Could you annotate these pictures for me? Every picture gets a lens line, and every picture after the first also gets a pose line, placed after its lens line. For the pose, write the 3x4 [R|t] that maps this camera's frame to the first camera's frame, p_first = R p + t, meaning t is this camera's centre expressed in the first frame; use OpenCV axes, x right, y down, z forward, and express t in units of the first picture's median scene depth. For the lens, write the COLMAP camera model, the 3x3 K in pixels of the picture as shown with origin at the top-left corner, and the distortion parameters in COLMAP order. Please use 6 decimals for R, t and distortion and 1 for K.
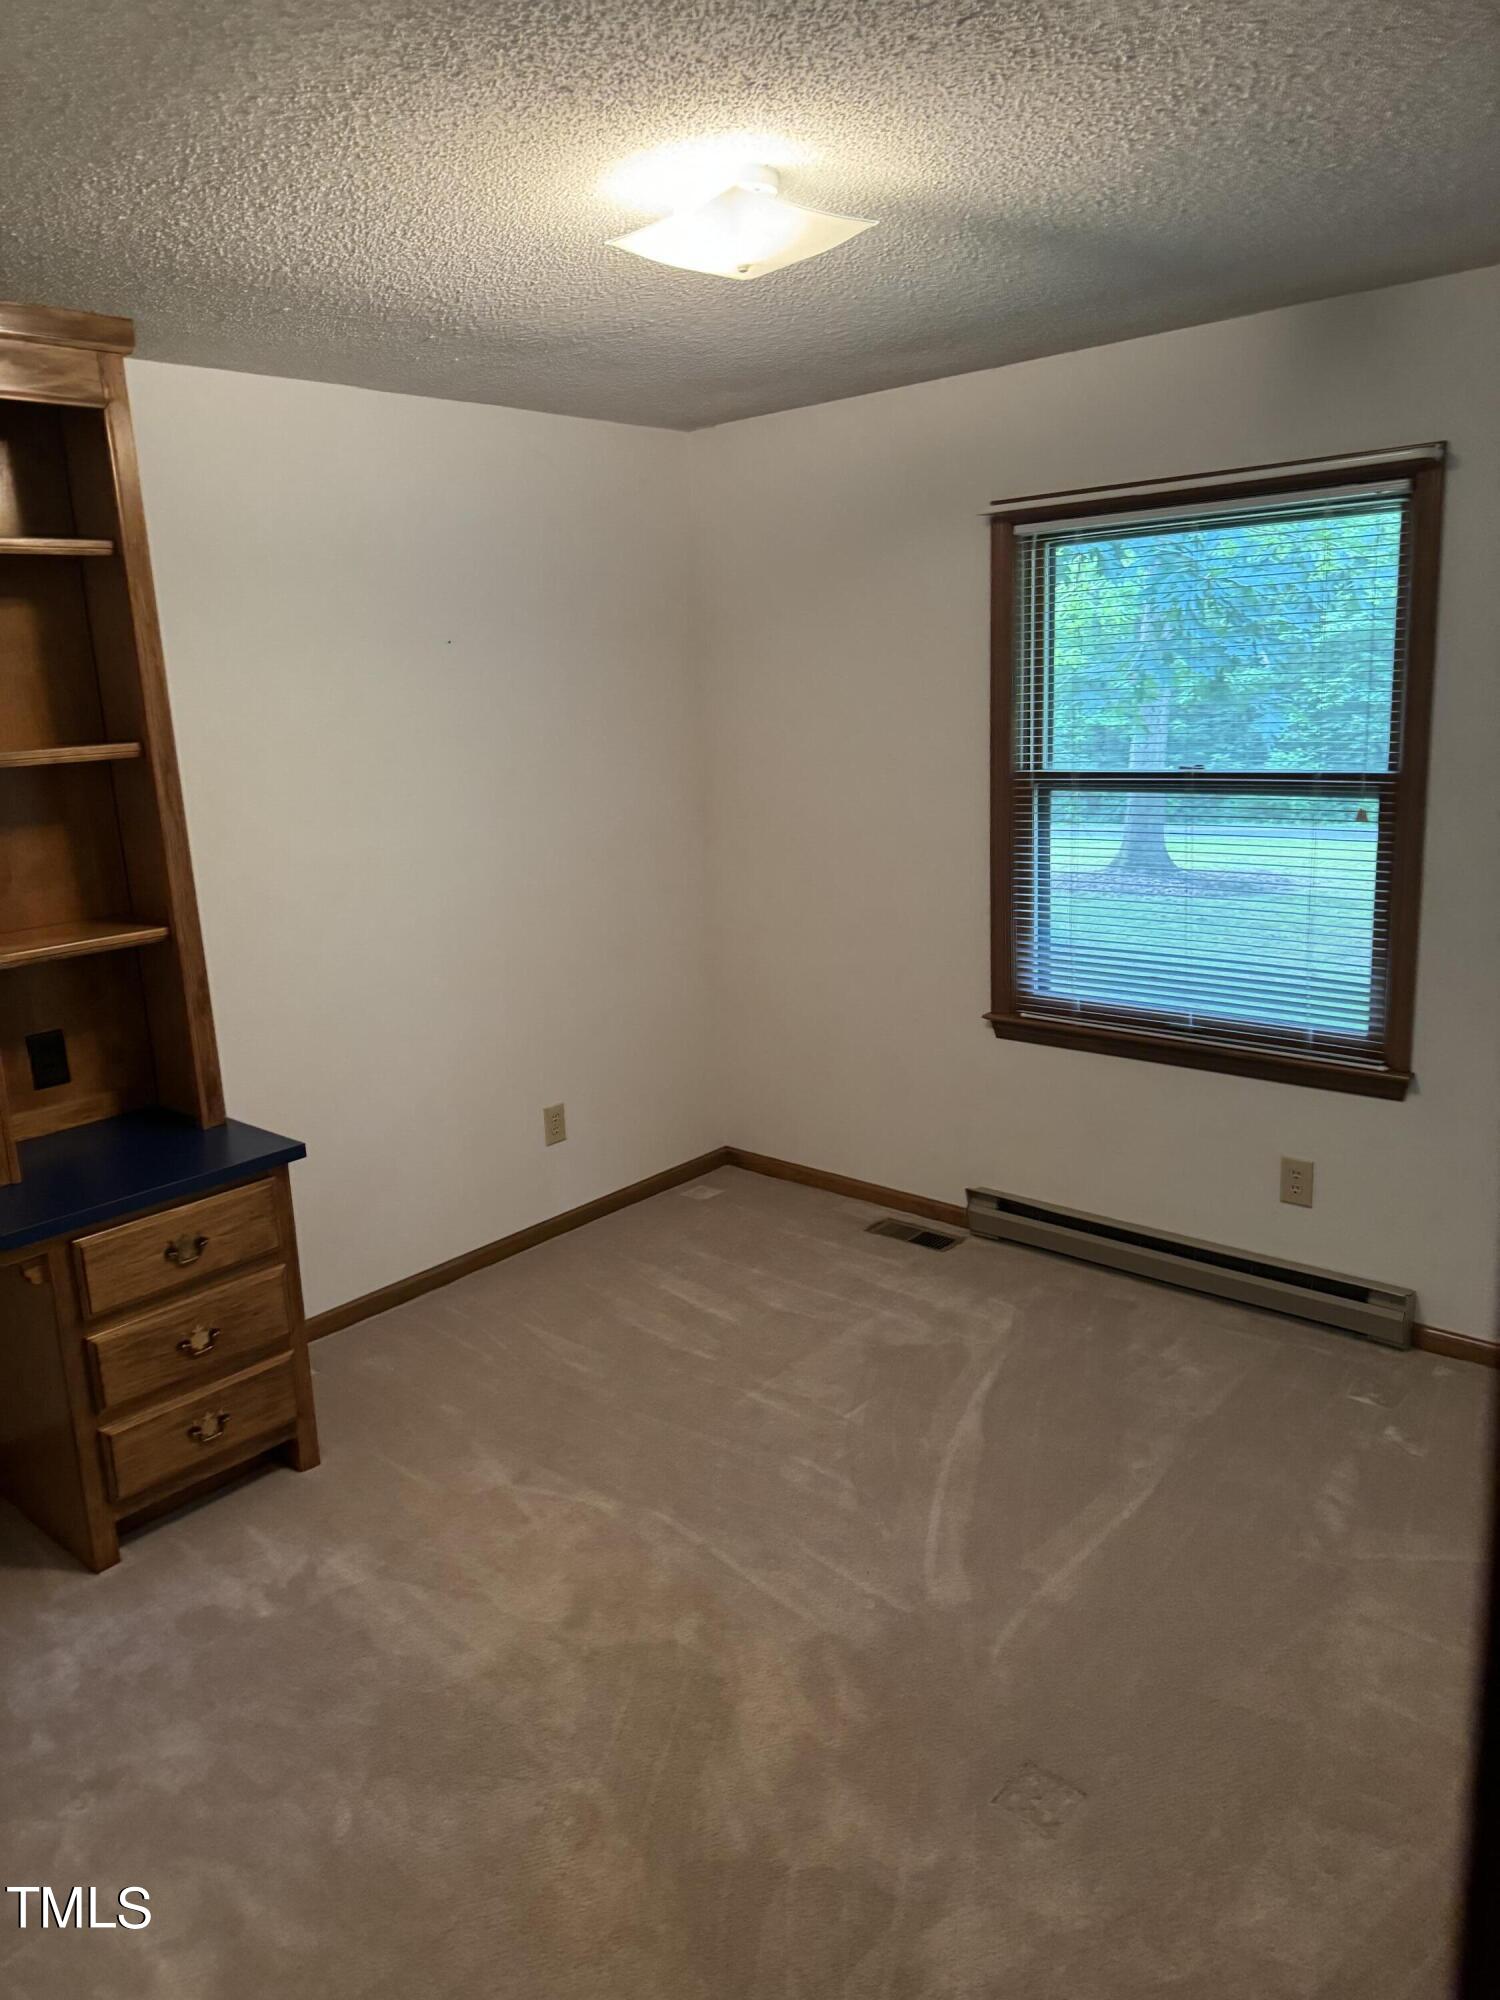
lens RADIAL K [[1408.2, 0, 750.0], [0, 1408.2, 1000.0], [0, 0, 1]] dist [0.054295, -0.073809]
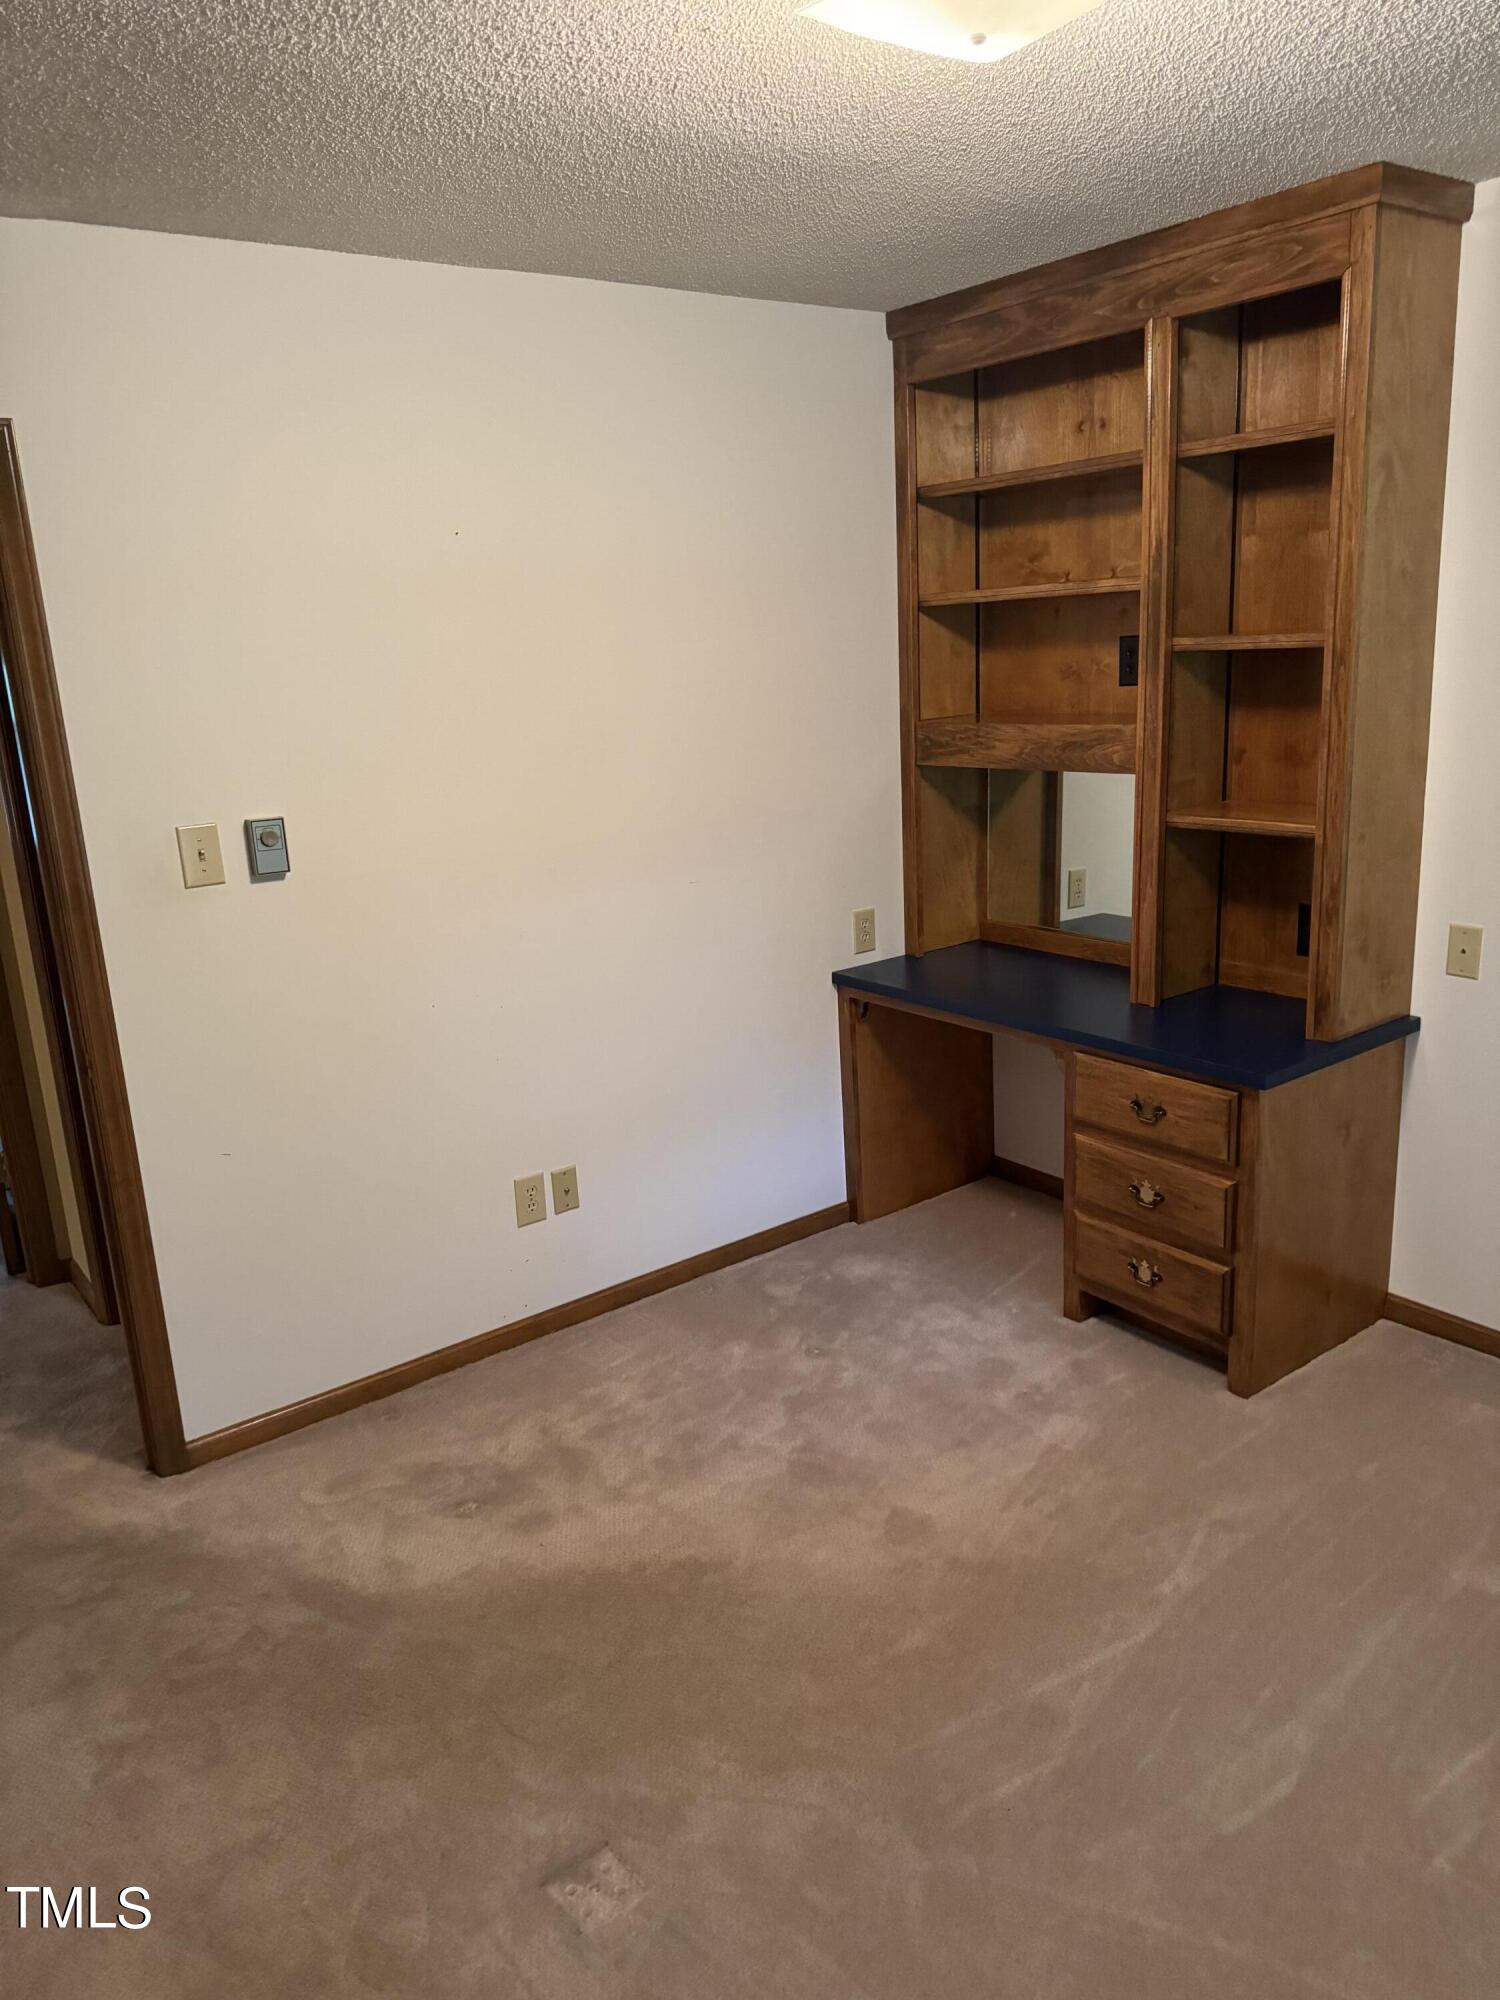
lens RADIAL K [[1408.2, 0, 750.0], [0, 1408.2, 1000.0], [0, 0, 1]] dist [0.054295, -0.073809]
pose [[-0.204092, 0.302421, -0.931068, 0.650968], [-0.158016, 0.928438, 0.336205, -0.220152], [0.966115, 0.215740, -0.141700, 0.836575]]
